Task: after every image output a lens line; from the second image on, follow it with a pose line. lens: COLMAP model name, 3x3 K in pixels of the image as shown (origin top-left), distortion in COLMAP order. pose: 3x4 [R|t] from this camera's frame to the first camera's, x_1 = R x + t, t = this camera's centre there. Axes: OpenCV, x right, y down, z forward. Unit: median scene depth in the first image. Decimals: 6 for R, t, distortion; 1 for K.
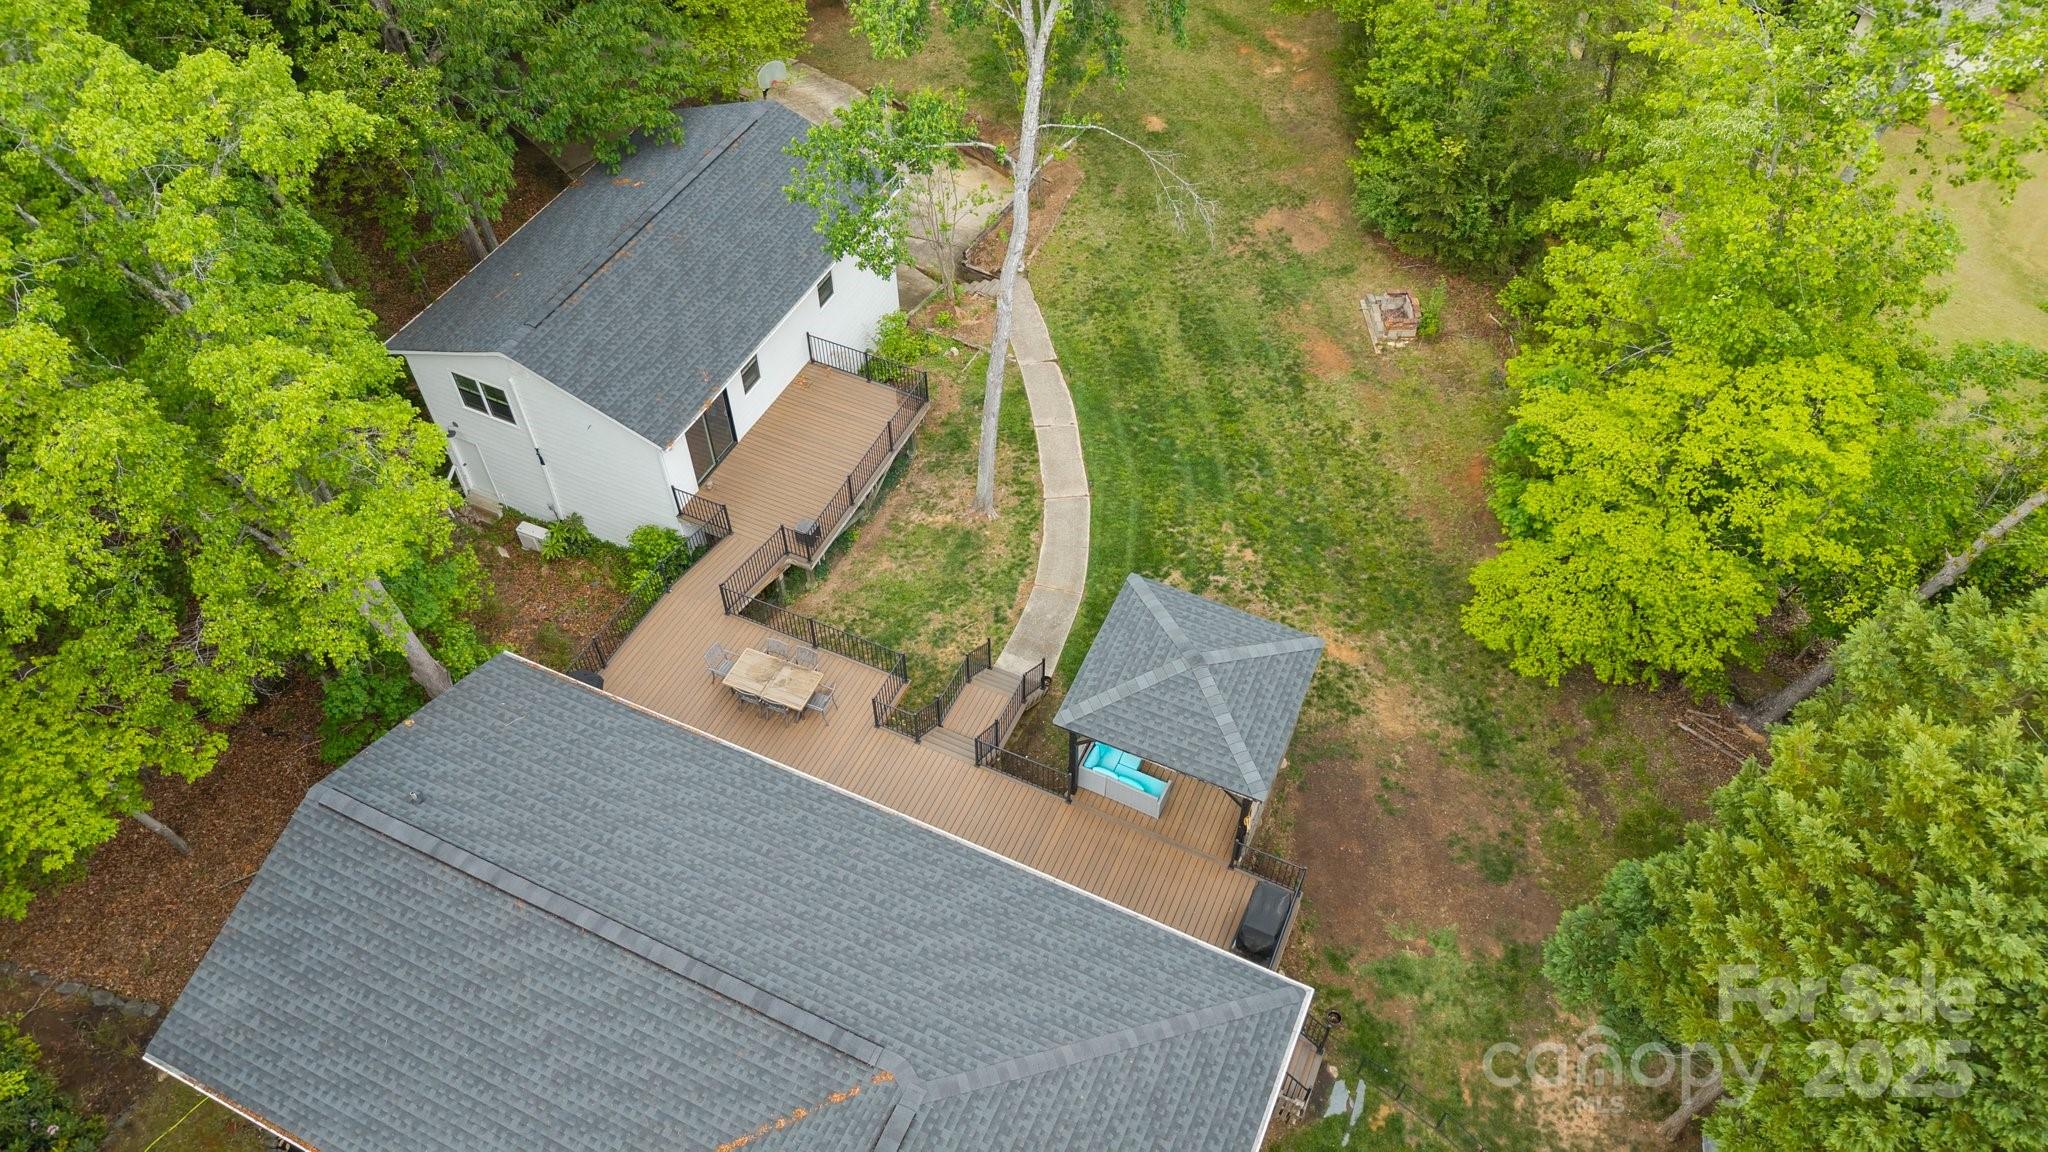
lens RADIAL K [[1378.8, 0, 1024.0], [0, 1378.8, 576.0], [0, 0, 1]] dist [0.093163, -0.073733]
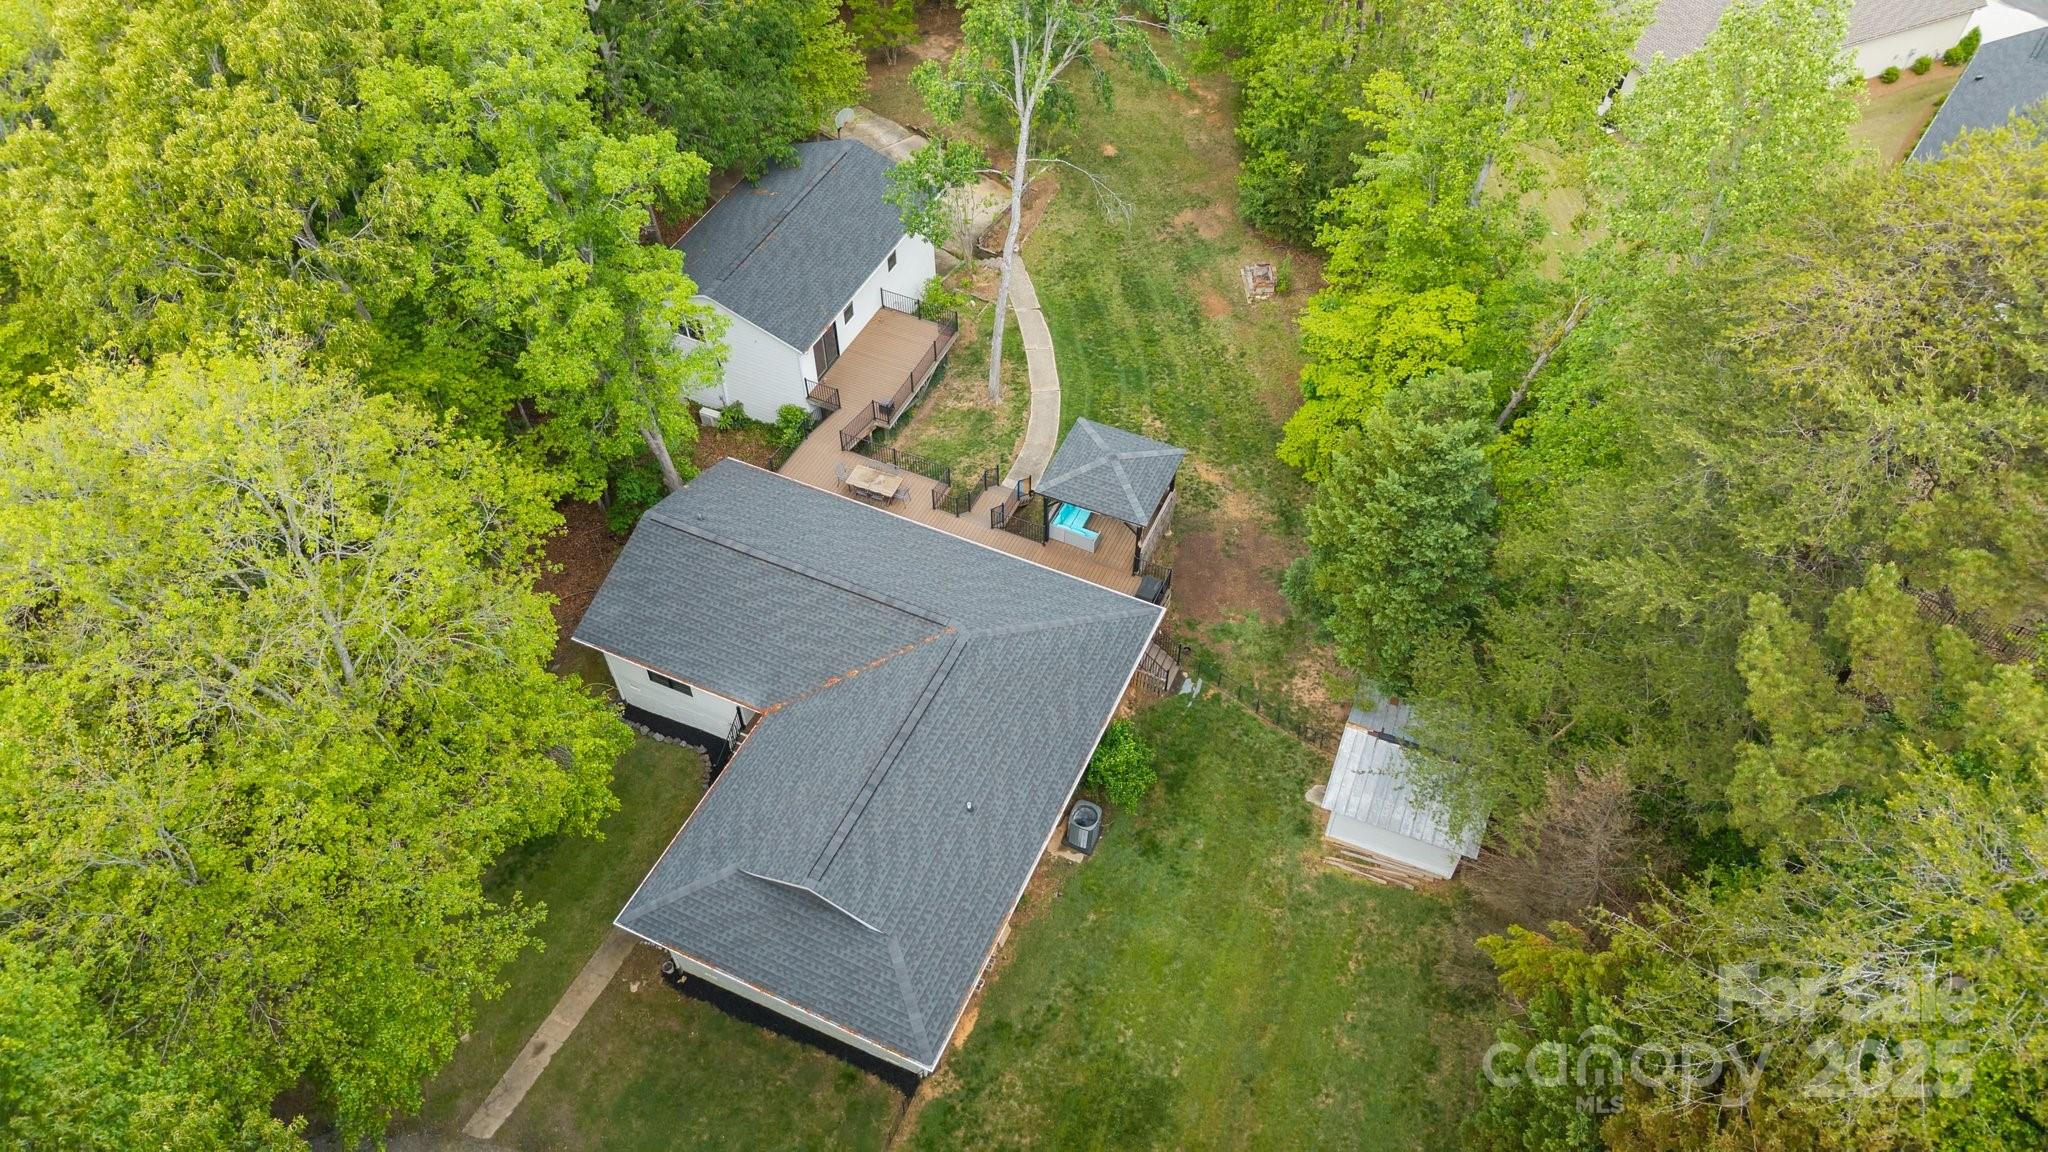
lens RADIAL K [[1398.9, 0, 1024.0], [0, 1398.9, 576.0], [0, 0, 1]] dist [0.140028, -0.078621]
pose [[0.999994, -0.003166, 0.001226, 0.003587], [0.003176, 0.999963, -0.008051, 0.170262], [-0.001200, 0.008055, 0.999967, -0.618529]]
